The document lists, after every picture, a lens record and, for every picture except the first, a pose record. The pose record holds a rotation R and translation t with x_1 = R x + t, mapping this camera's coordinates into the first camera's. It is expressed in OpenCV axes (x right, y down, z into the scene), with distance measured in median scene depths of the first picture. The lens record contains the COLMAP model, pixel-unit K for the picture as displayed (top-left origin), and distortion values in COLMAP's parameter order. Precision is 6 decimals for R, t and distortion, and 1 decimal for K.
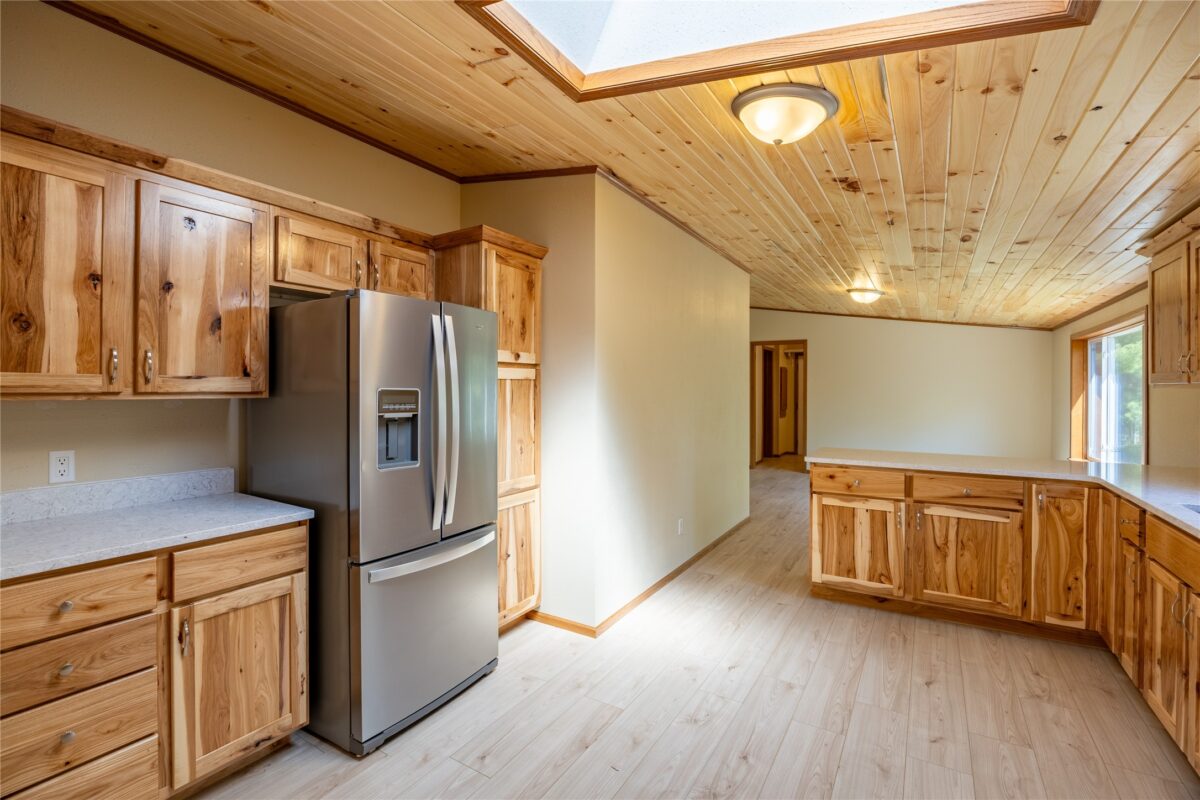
lens RADIAL K [[532.0, 0, 596.6], [0, 532.0, 390.2], [0, 0, 1]] dist [-0.014463, 0.000366]
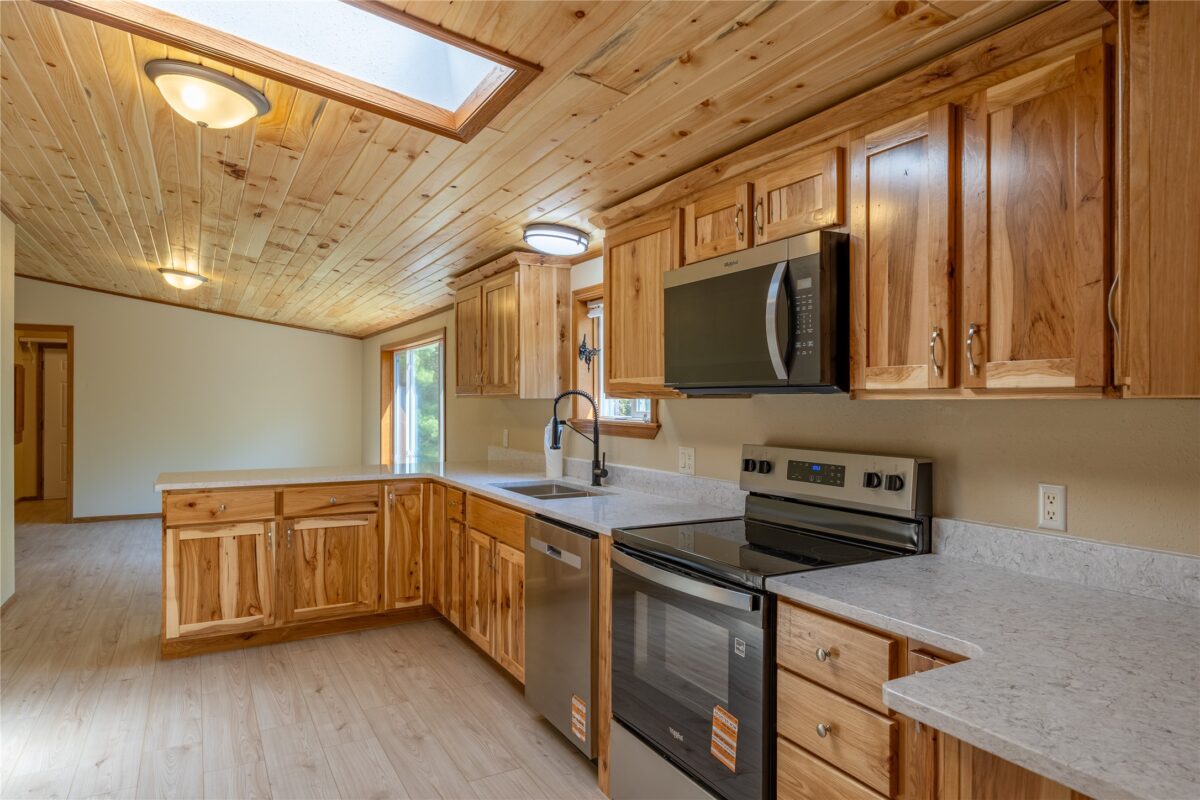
lens RADIAL K [[739.0, 0, 593.7], [0, 739.0, 399.0], [0, 0, 1]] dist [-0.006573, 0.009022]
pose [[0.493296, -0.000634, 0.869861, -0.280150], [0.001855, 0.999998, -0.000324, -0.000689], [-0.869860, 0.001774, 0.493296, -0.130587]]
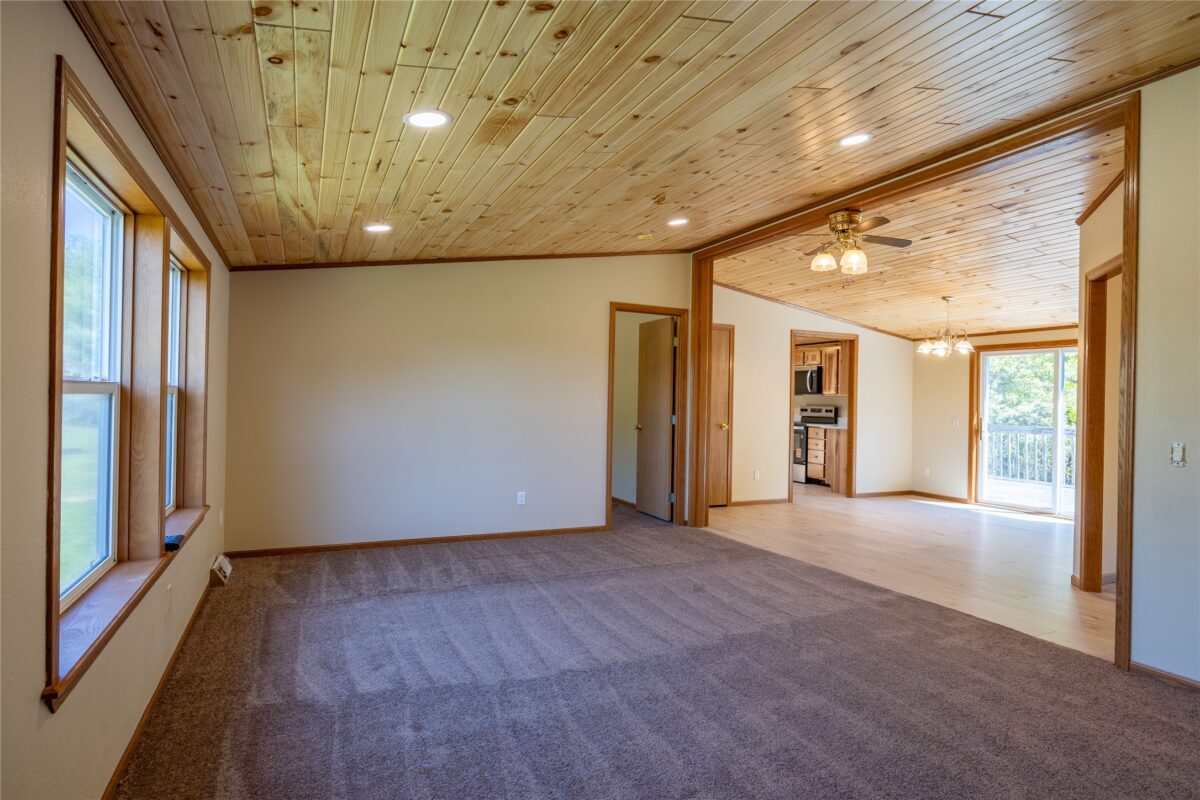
lens RADIAL K [[685.4, 0, 590.8], [0, 685.4, 397.0], [0, 0, 1]] dist [0.001222, 0.000766]
pose [[0.543479, 0.009355, 0.839371, -3.204220], [-0.013066, 0.999911, -0.002685, 0.032690], [-0.839321, -0.009508, 0.543553, -0.925675]]
